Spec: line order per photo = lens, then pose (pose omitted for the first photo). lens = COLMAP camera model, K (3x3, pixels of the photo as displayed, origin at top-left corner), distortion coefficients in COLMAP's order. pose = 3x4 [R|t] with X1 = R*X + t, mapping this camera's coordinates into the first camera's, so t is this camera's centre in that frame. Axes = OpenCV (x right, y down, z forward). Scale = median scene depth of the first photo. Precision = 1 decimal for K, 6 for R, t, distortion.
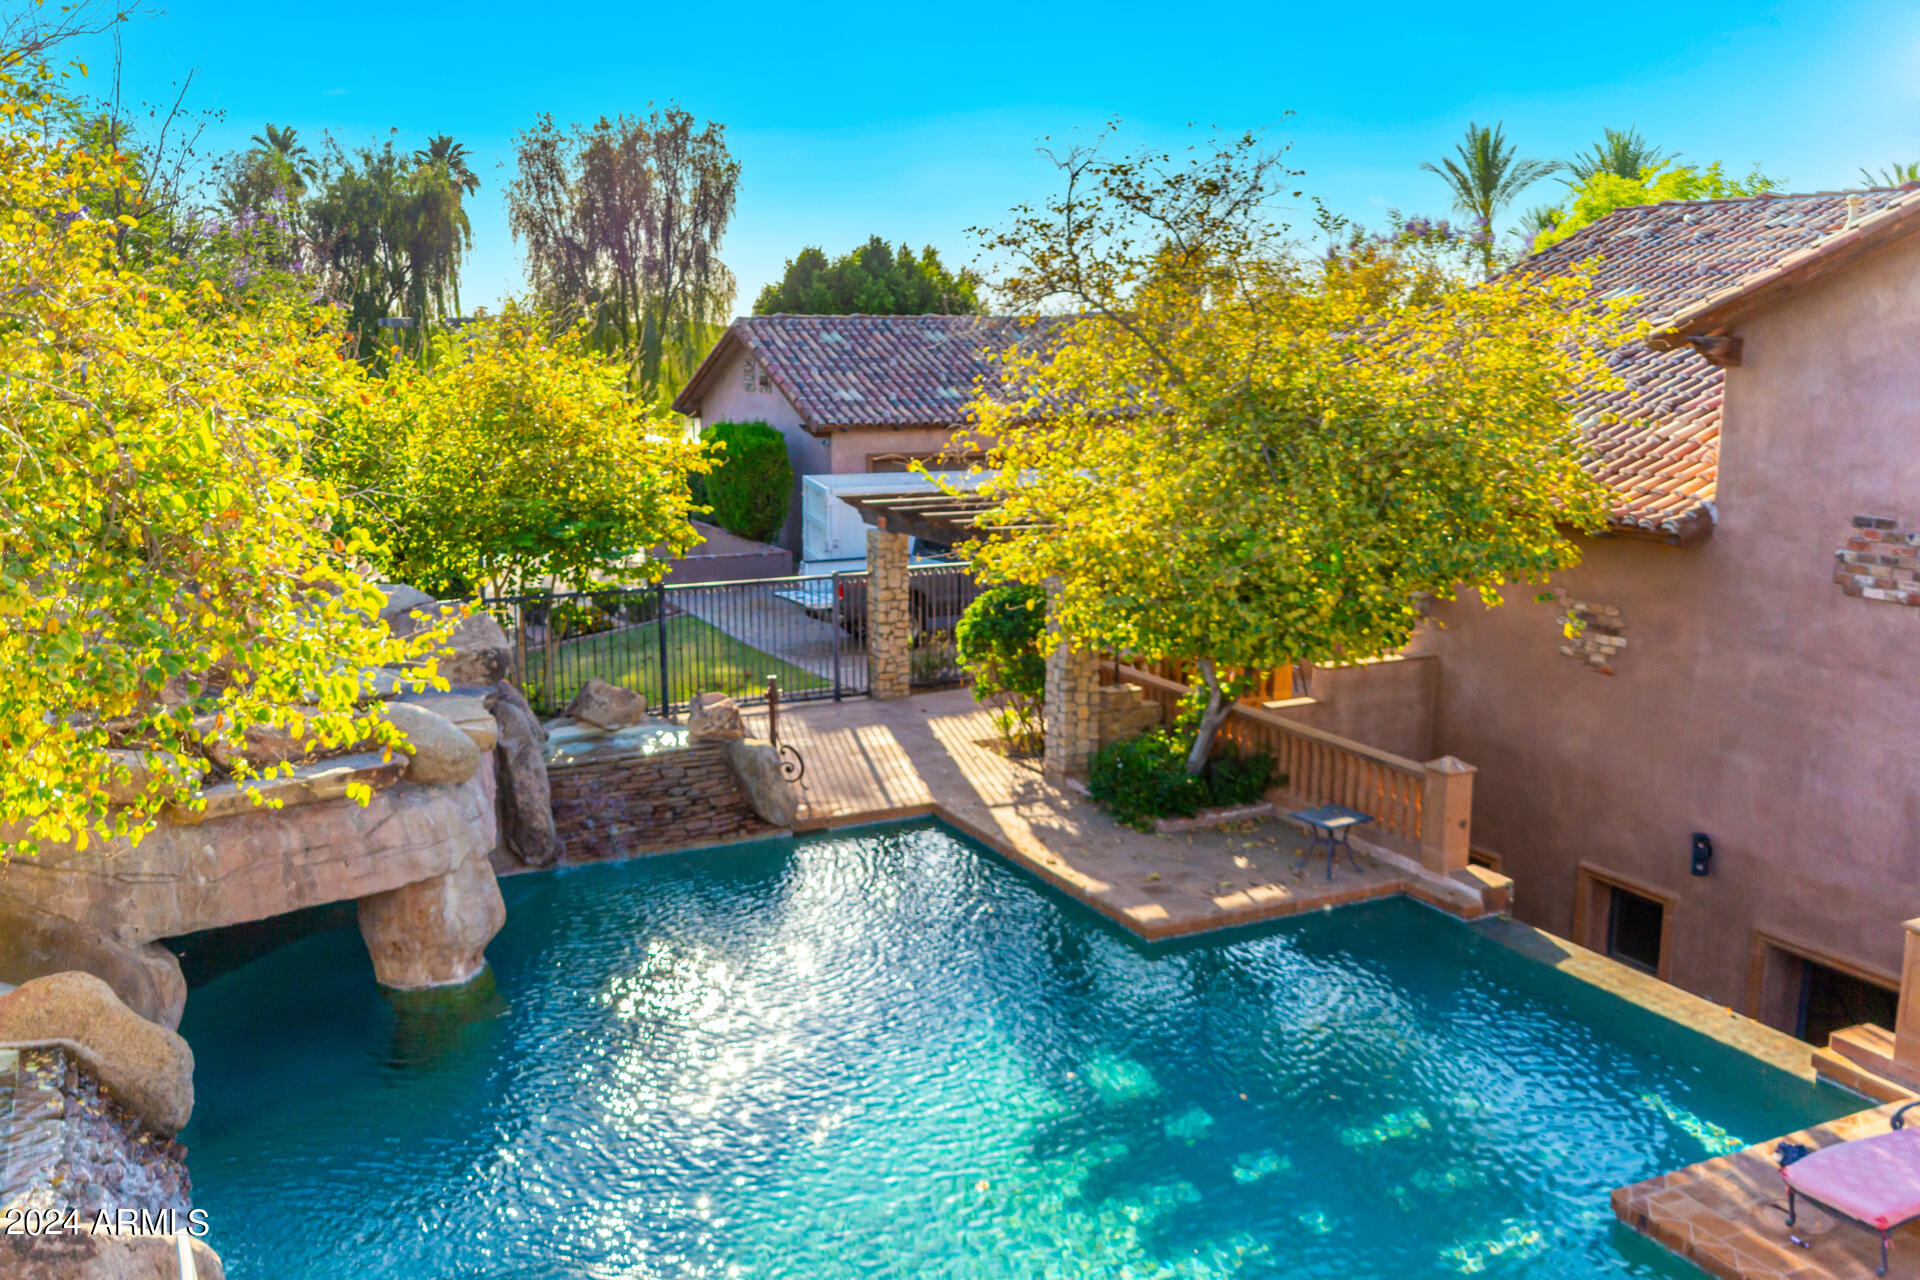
lens RADIAL K [[1705.2, 0, 958.9], [0, 1705.2, 639.8], [0, 0, 1]] dist [-0.005903, 0.009328]
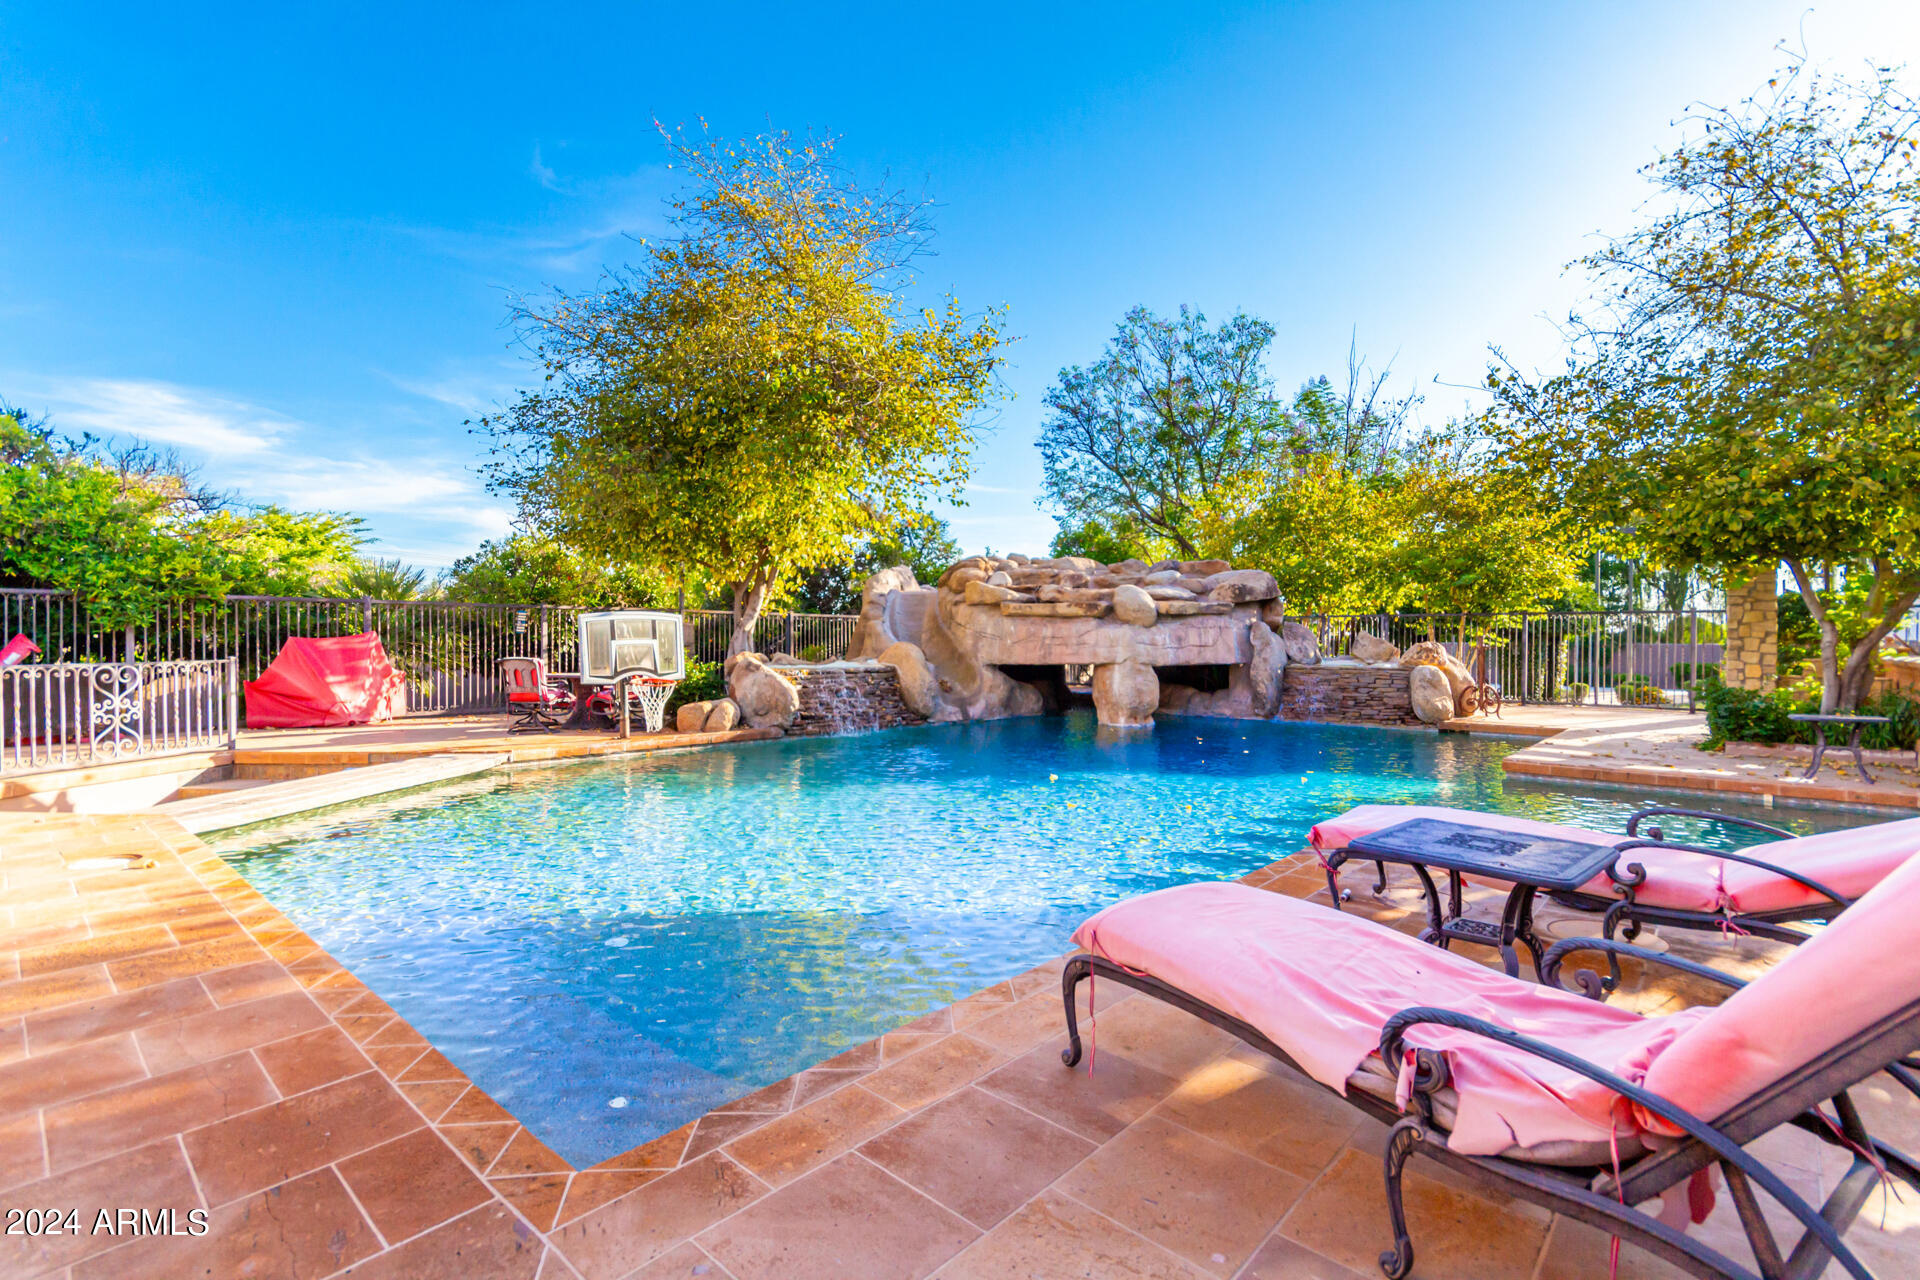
lens RADIAL K [[892.5, 0, 963.2], [0, 892.5, 639.8], [0, 0, 1]] dist [0.004749, 0.001308]
pose [[0.356883, 0.004339, -0.934139, 0.494088], [-0.183099, 0.980917, -0.065396, 0.174955], [0.916029, 0.194378, 0.350867, 0.403782]]
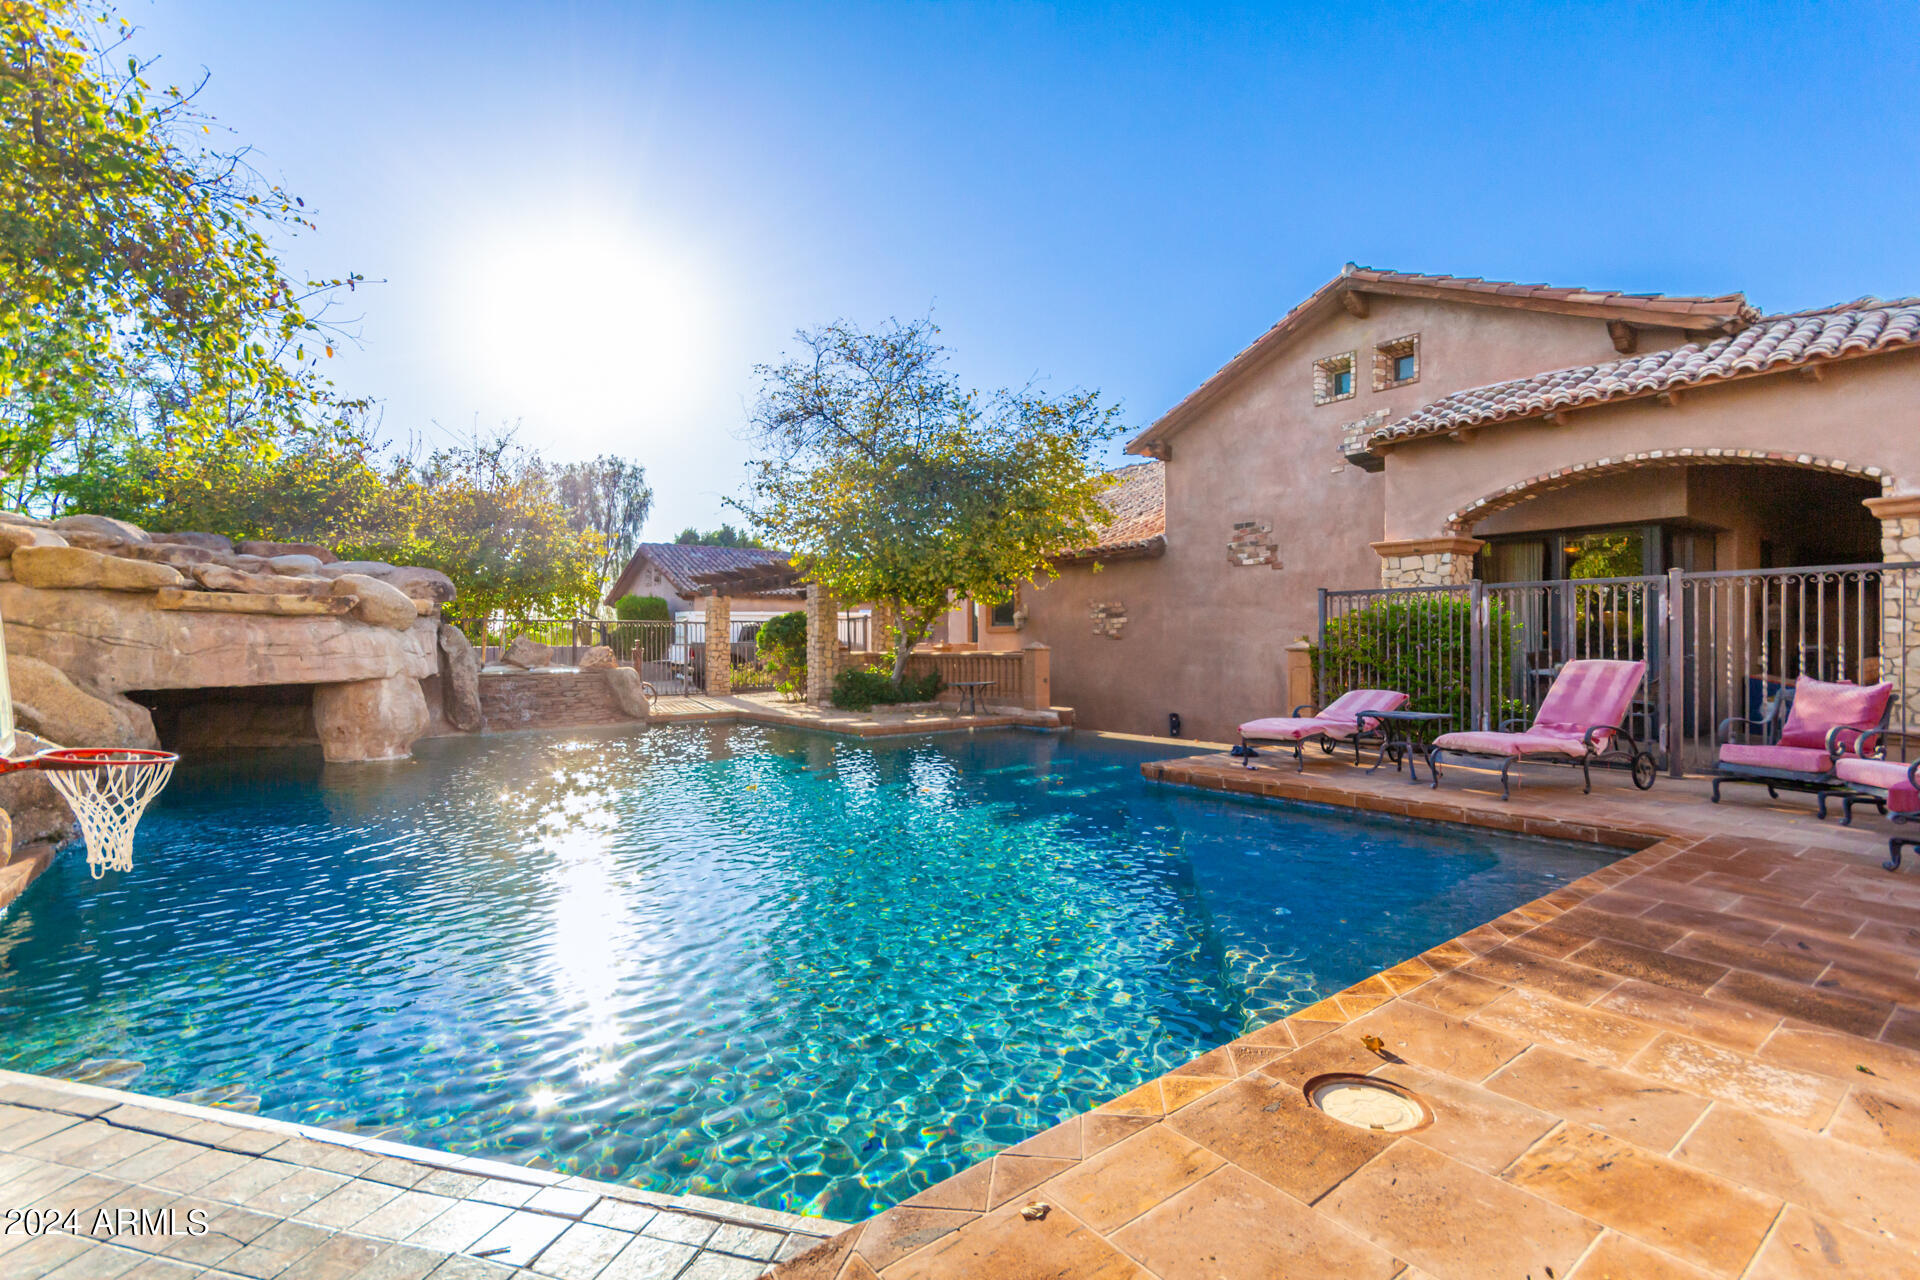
lens RADIAL K [[892.5, 0, 968.3], [0, 892.5, 639.1], [0, 0, 1]] dist [0.004749, 0.001308]
pose [[0.979245, -0.002883, 0.202658, 0.032238], [0.042658, 0.980432, -0.192179, 0.230183], [-0.198139, 0.196836, 0.960207, 0.126190]]
